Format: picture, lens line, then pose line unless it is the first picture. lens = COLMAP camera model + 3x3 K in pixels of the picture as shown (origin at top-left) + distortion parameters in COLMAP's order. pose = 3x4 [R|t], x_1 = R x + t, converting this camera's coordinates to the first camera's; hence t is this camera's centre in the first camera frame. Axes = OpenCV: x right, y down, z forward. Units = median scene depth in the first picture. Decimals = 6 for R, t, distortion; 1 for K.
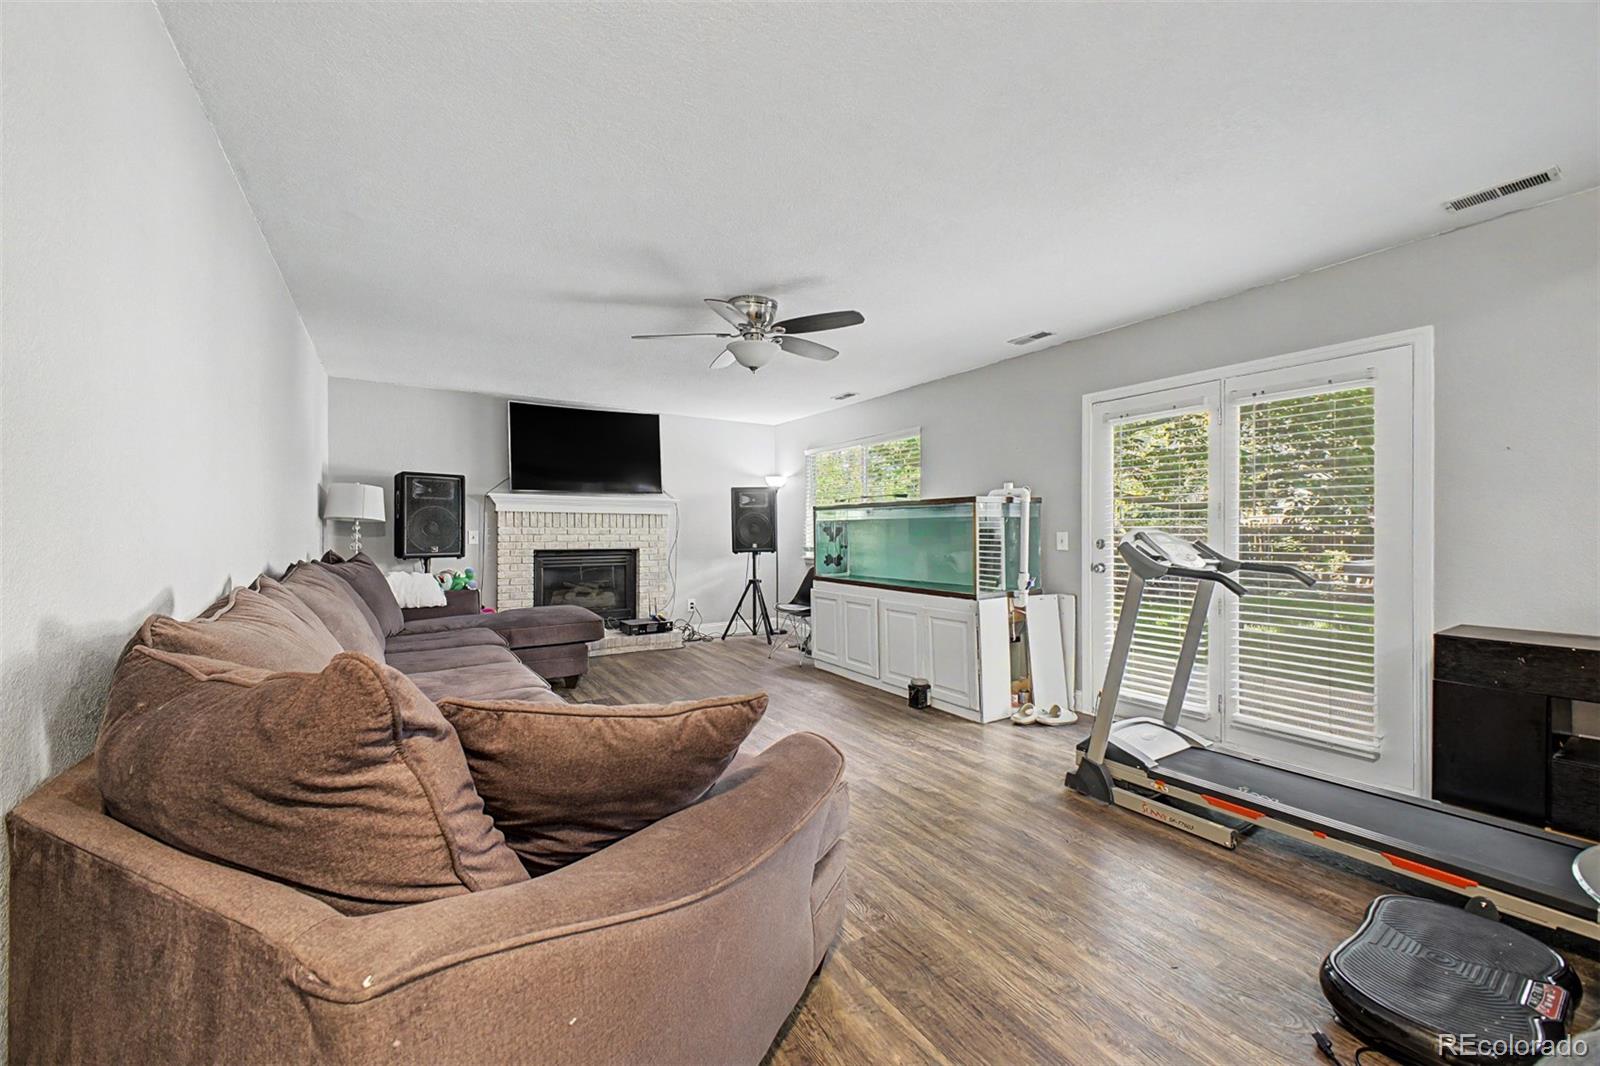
lens RADIAL K [[634.6, 0, 812.5], [0, 634.6, 530.8], [0, 0, 1]] dist [0.010283, -0.000264]
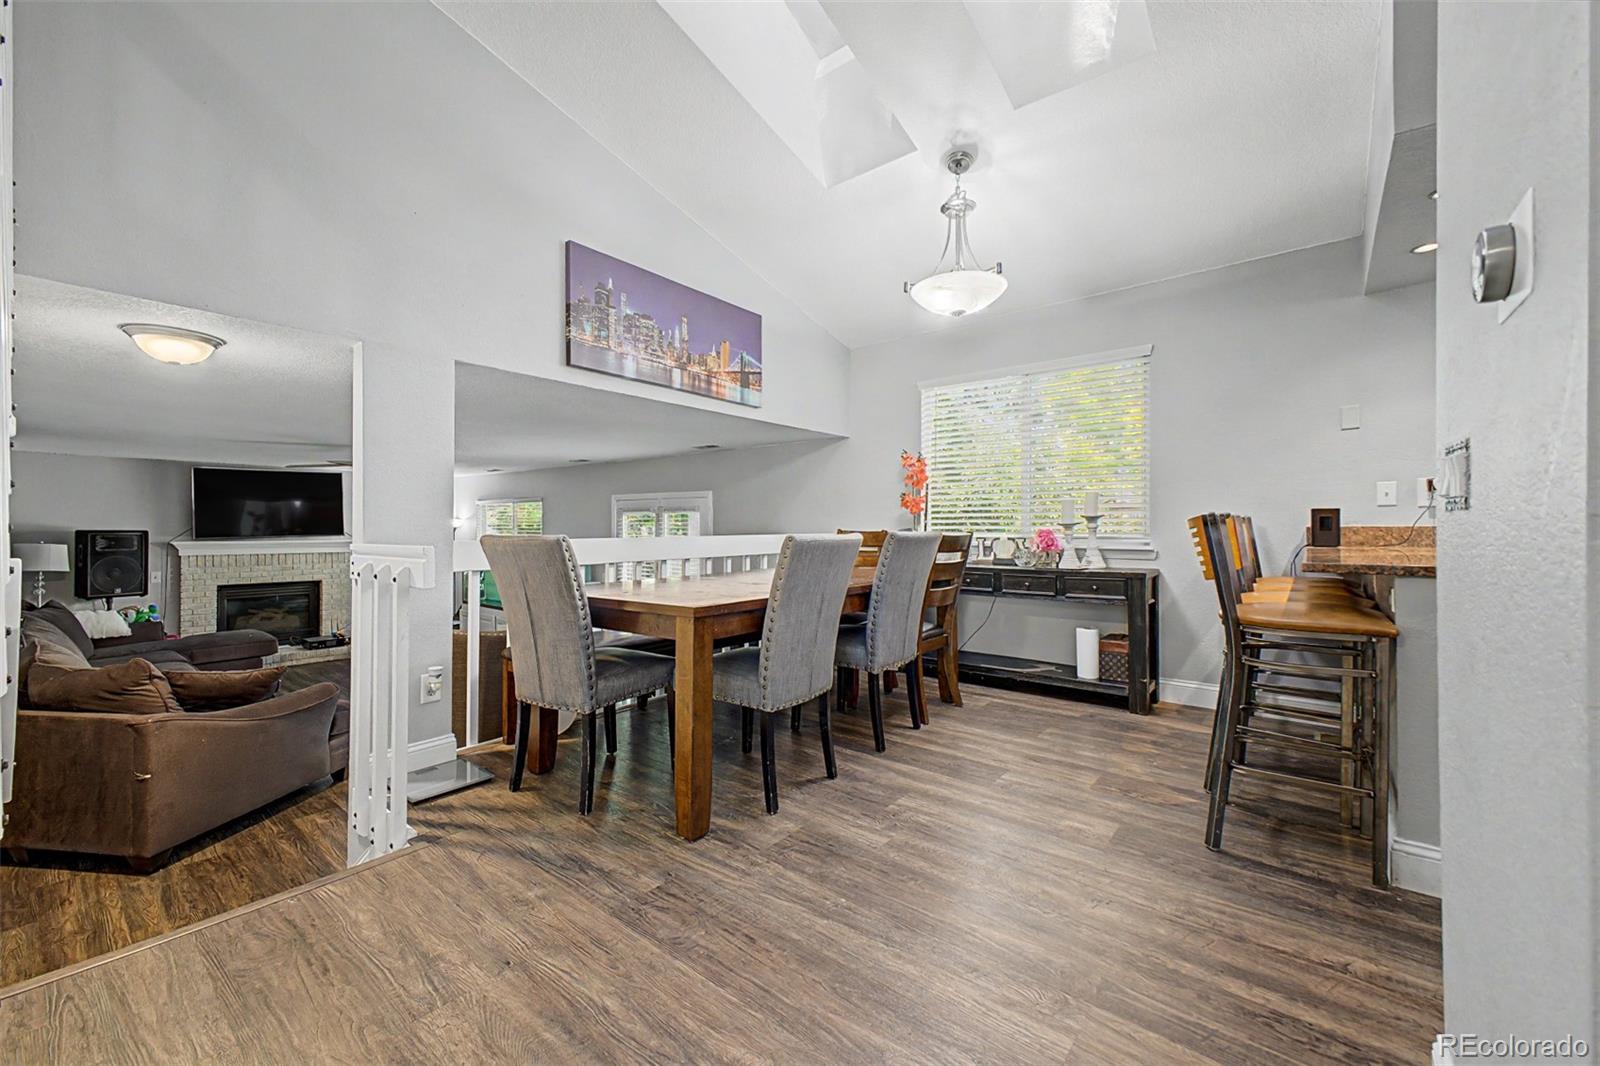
lens RADIAL K [[634.6, 0, 797.8], [0, 634.6, 530.0], [0, 0, 1]] dist [0.010283, -0.000264]
pose [[0.953083, 0.000353, 0.302709, 0.298362], [-0.001081, 0.999997, 0.002235, -0.093020], [-0.302708, -0.002457, 0.953080, -0.604069]]
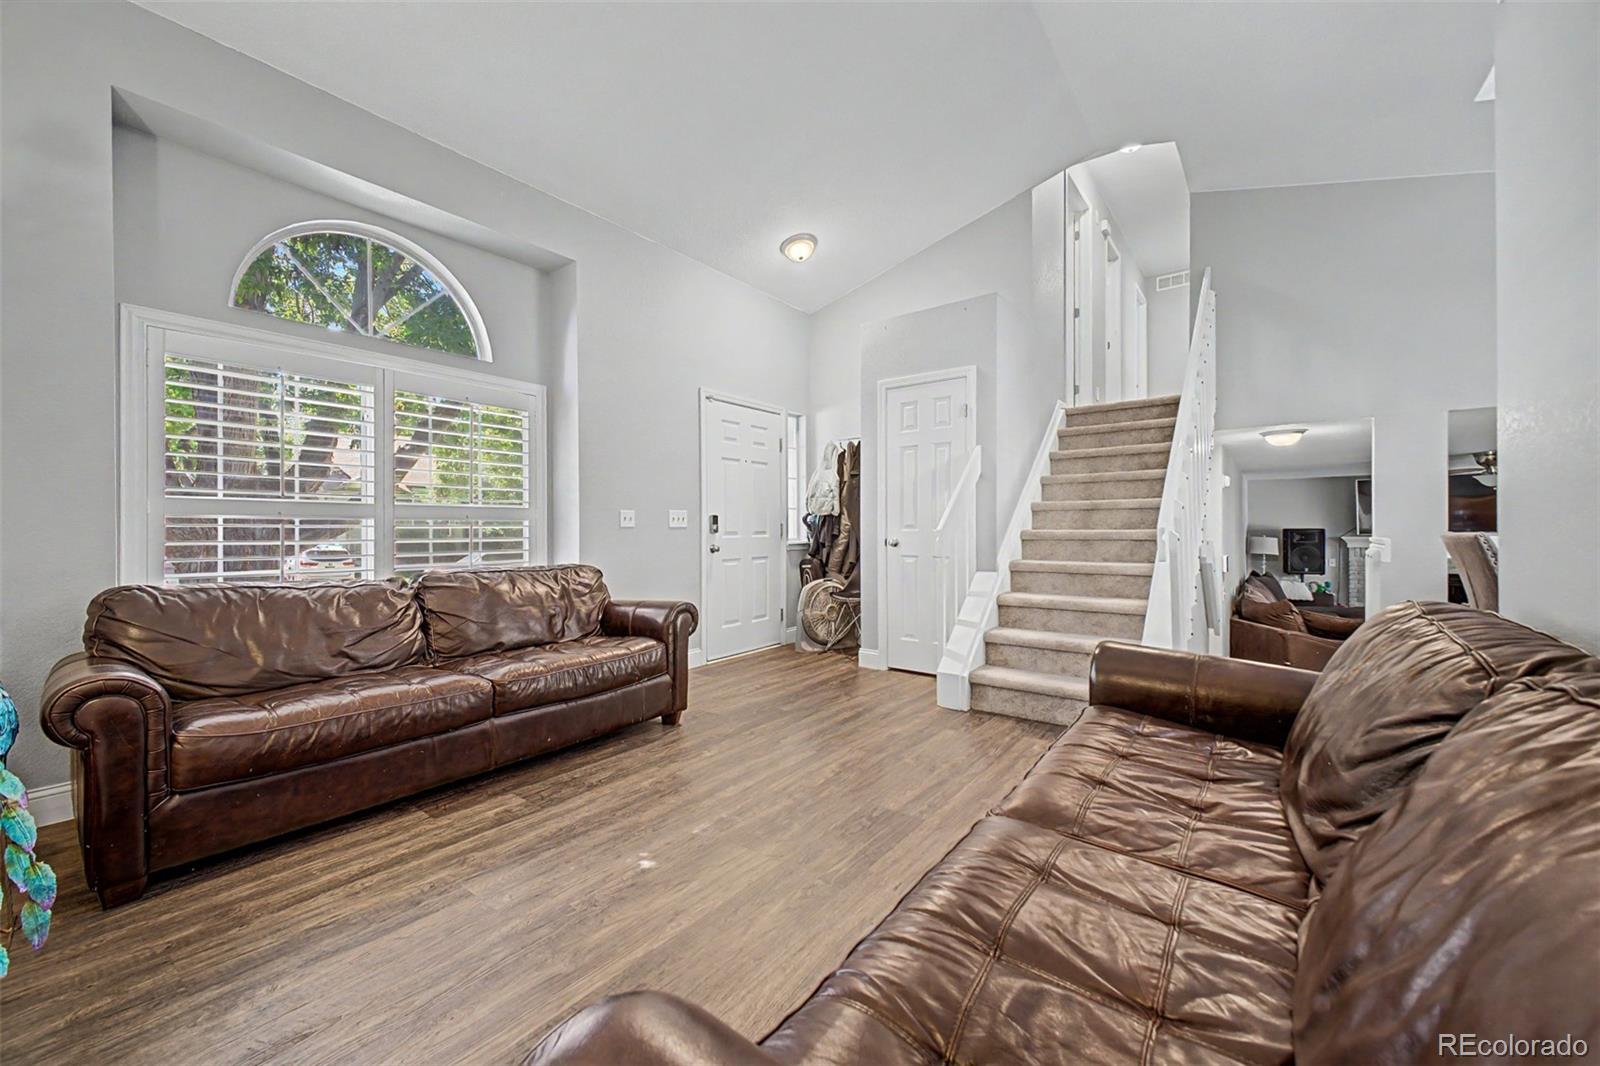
lens RADIAL K [[634.6, 0, 805.0], [0, 634.6, 530.5], [0, 0, 1]] dist [0.010283, -0.000264]
pose [[0.349434, -0.002451, -0.936958, 0.617442], [0.008953, 0.999960, 0.000723, -0.096755], [0.936918, -0.008641, 0.349442, -0.981854]]
